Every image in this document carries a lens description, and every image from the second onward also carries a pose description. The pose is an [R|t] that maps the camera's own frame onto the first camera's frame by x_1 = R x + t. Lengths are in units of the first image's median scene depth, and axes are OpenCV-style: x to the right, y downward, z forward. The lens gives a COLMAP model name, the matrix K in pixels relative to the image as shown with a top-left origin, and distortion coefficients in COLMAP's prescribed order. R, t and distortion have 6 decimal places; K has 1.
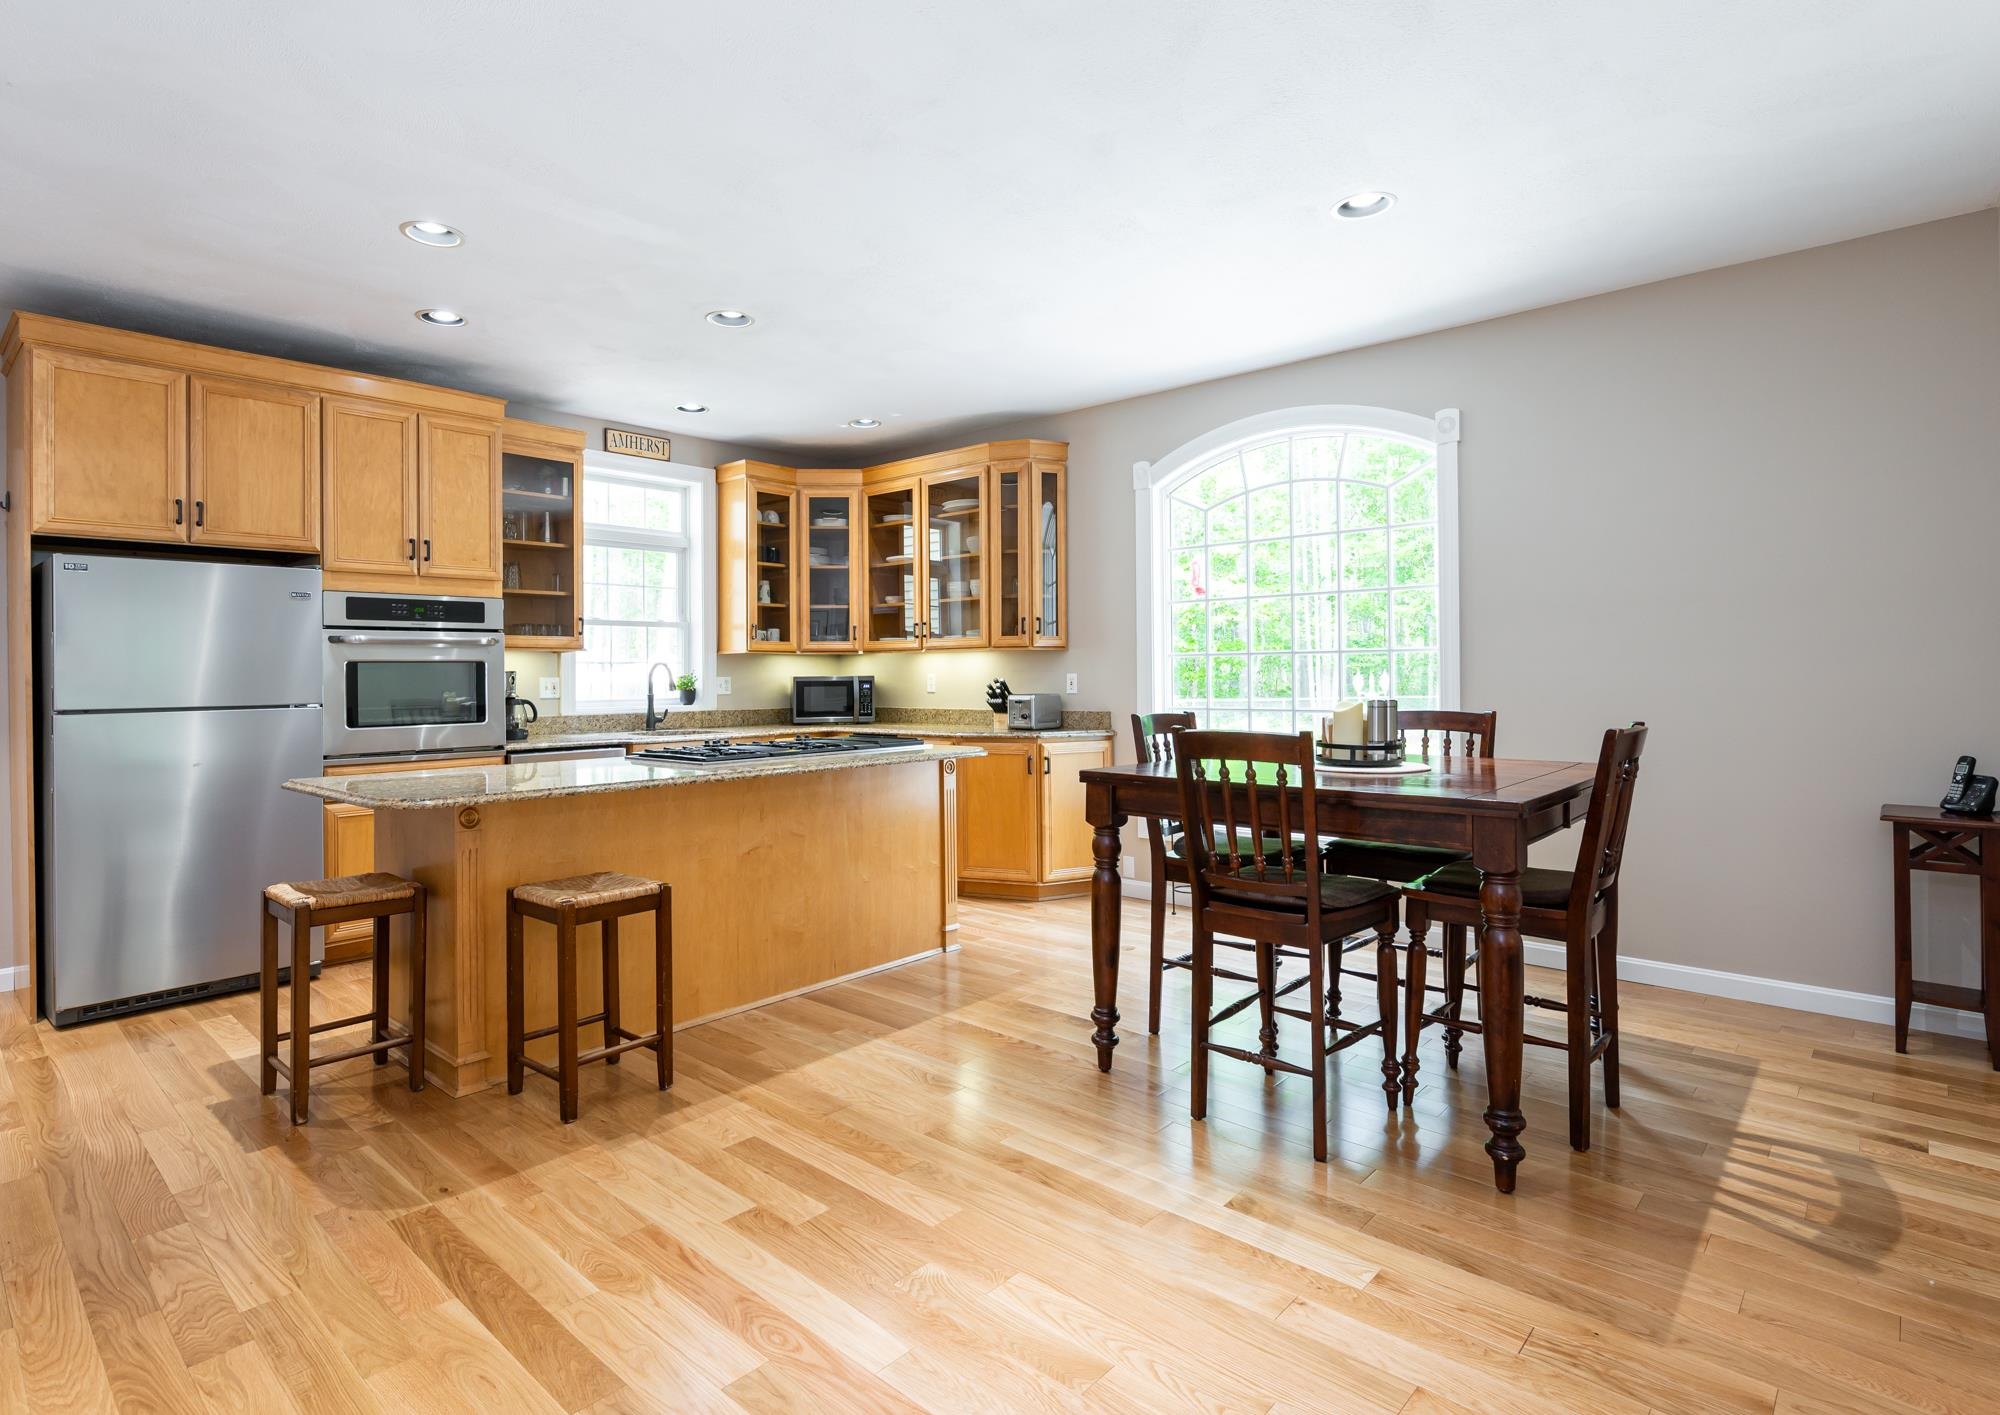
lens RADIAL K [[1017.2, 0, 946.1], [0, 1017.2, 672.1], [0, 0, 1]] dist [-0.011976, 0.002514]
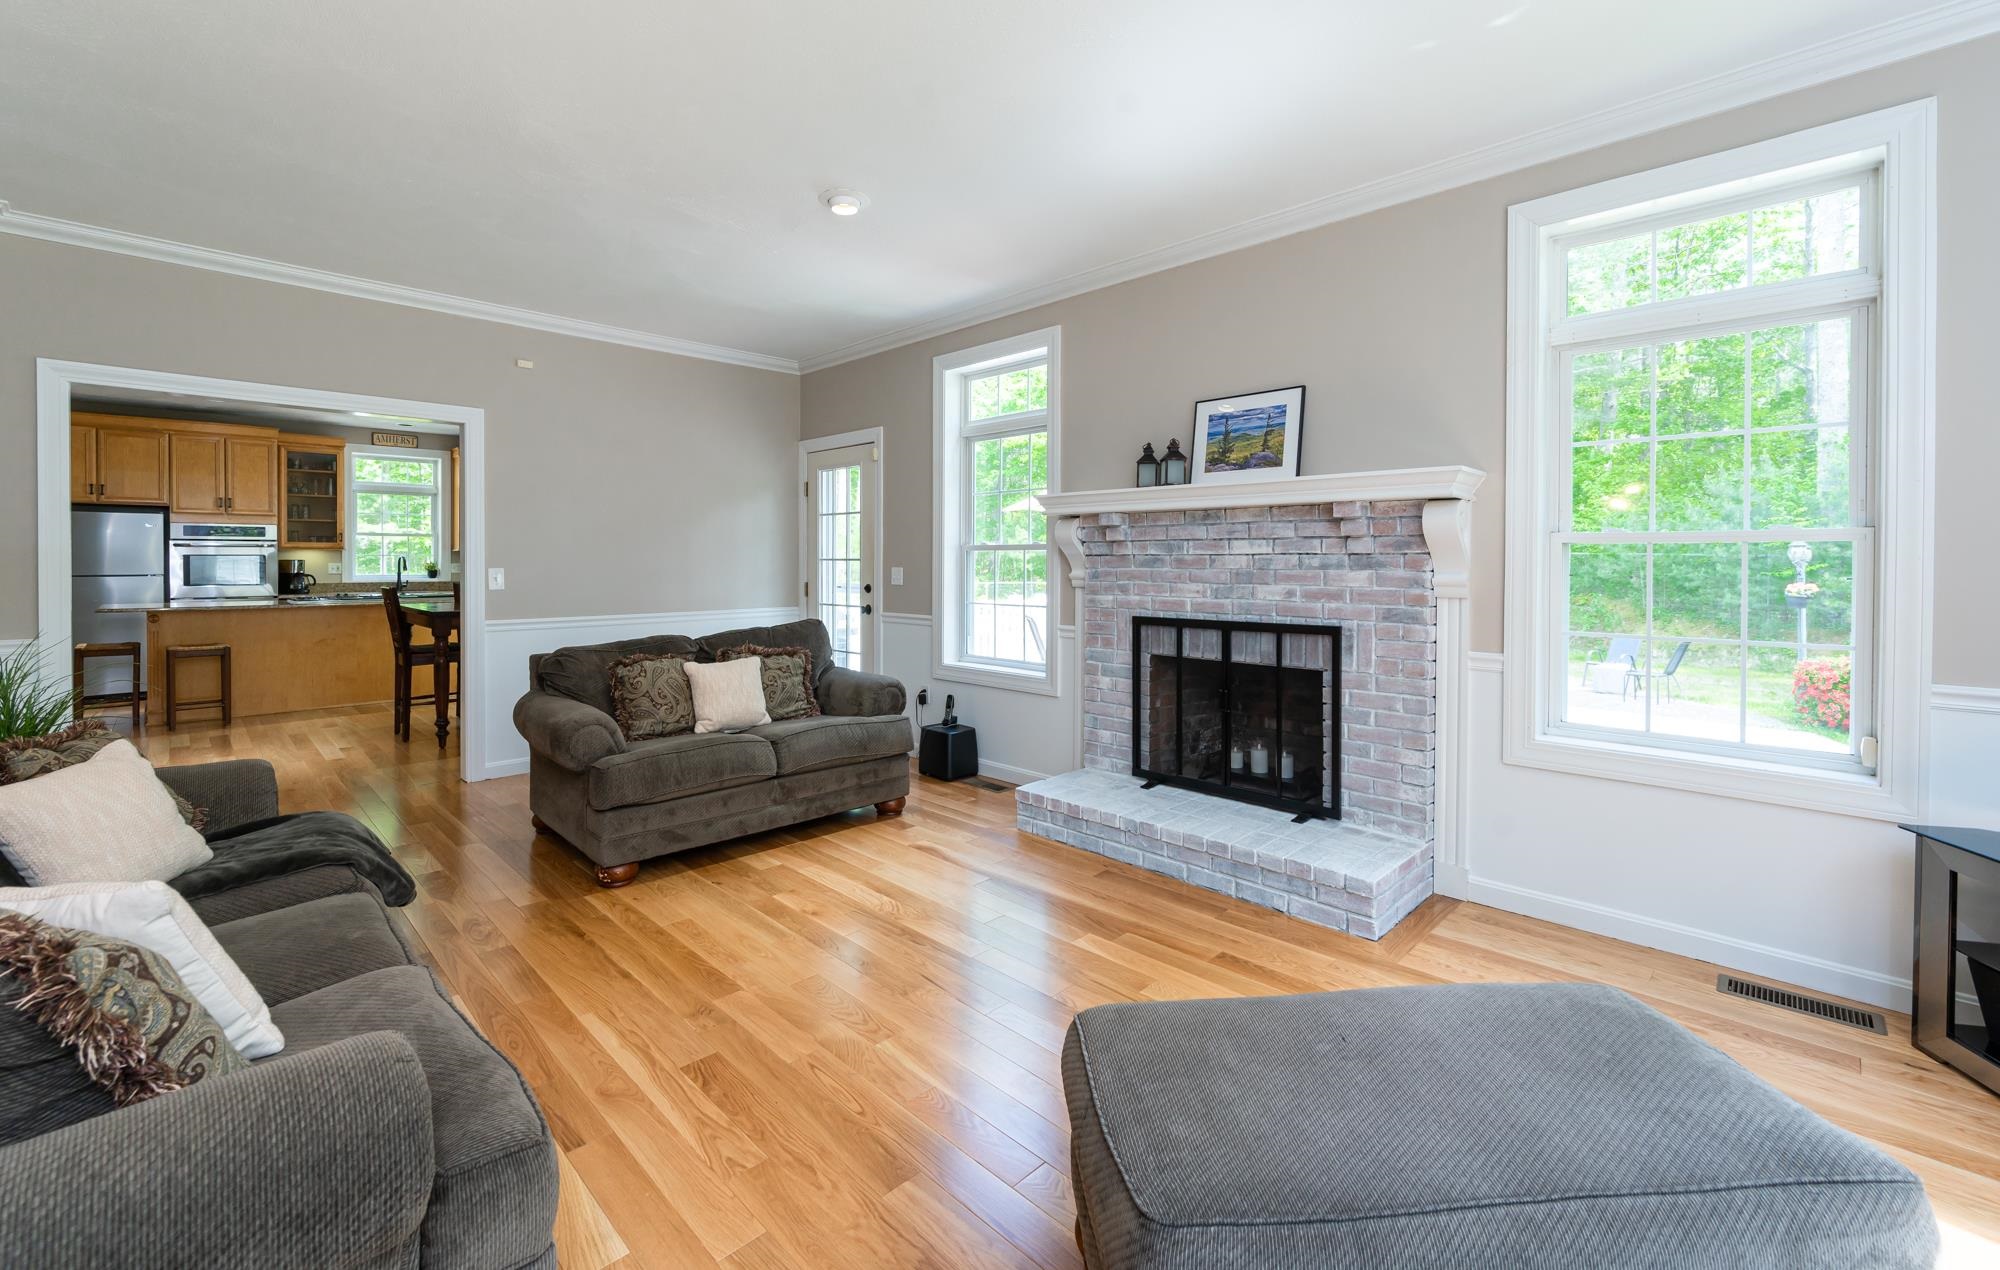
lens RADIAL K [[832.1, 0, 973.8], [0, 832.1, 569.7], [0, 0, 1]] dist [-0.002506, -0.000033]
pose [[0.998741, 0.008518, -0.049429, 1.291162], [-0.007815, 0.999866, 0.014401, -0.020659], [0.049545, -0.013997, 0.998674, -0.751283]]
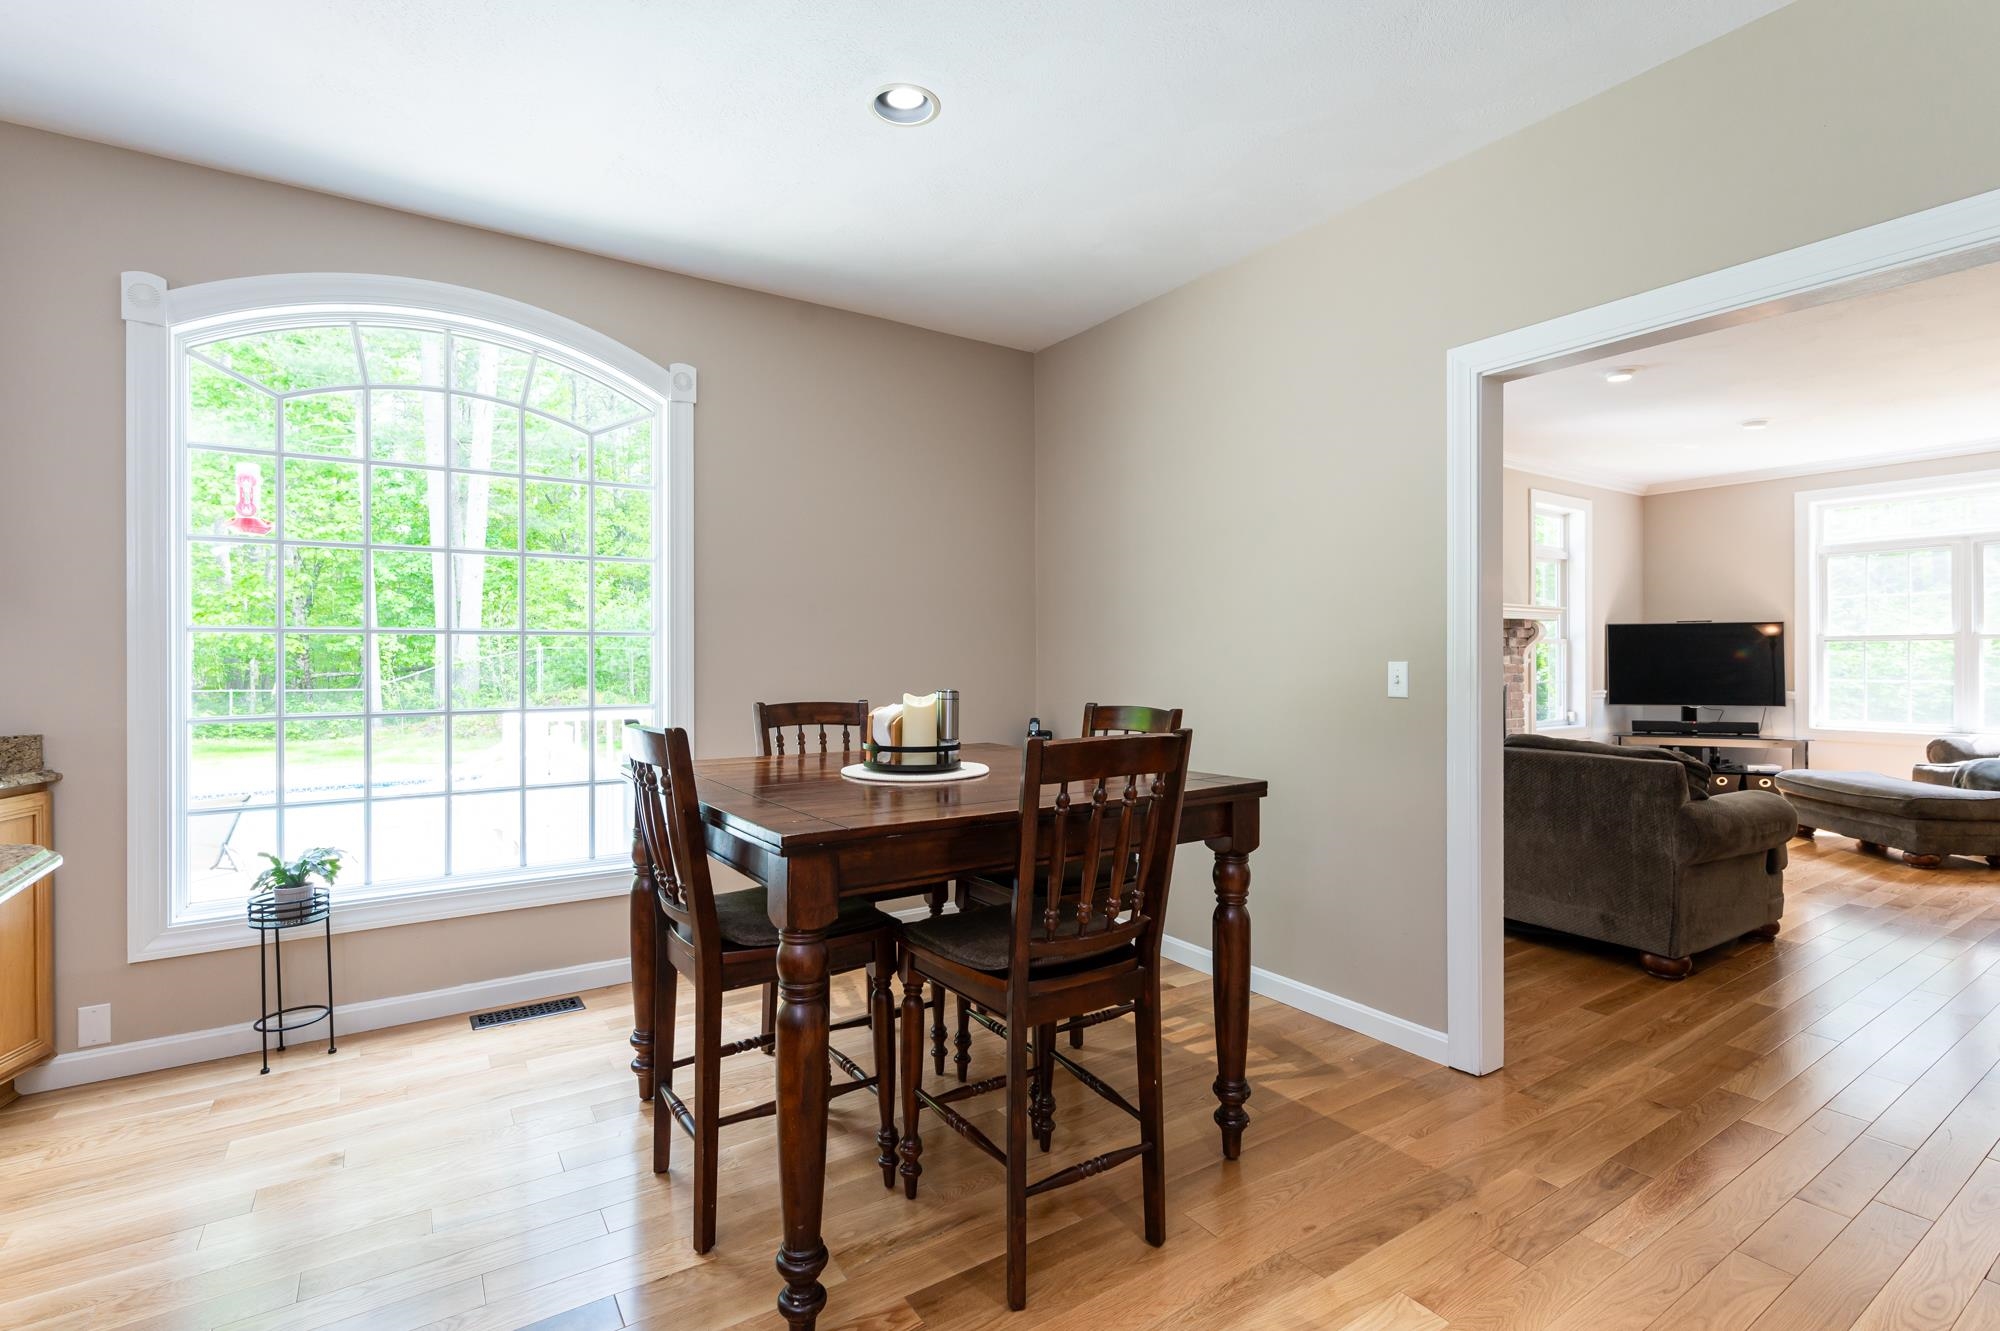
lens RADIAL K [[916.5, 0, 999.2], [0, 916.5, 661.8], [0, 0, 1]] dist [0.001347, -0.002125]
pose [[0.229173, -0.000247, 0.973386, -0.255973], [-0.002437, 0.999997, 0.000827, 0.000740], [-0.973383, -0.002562, 0.229172, 0.615936]]
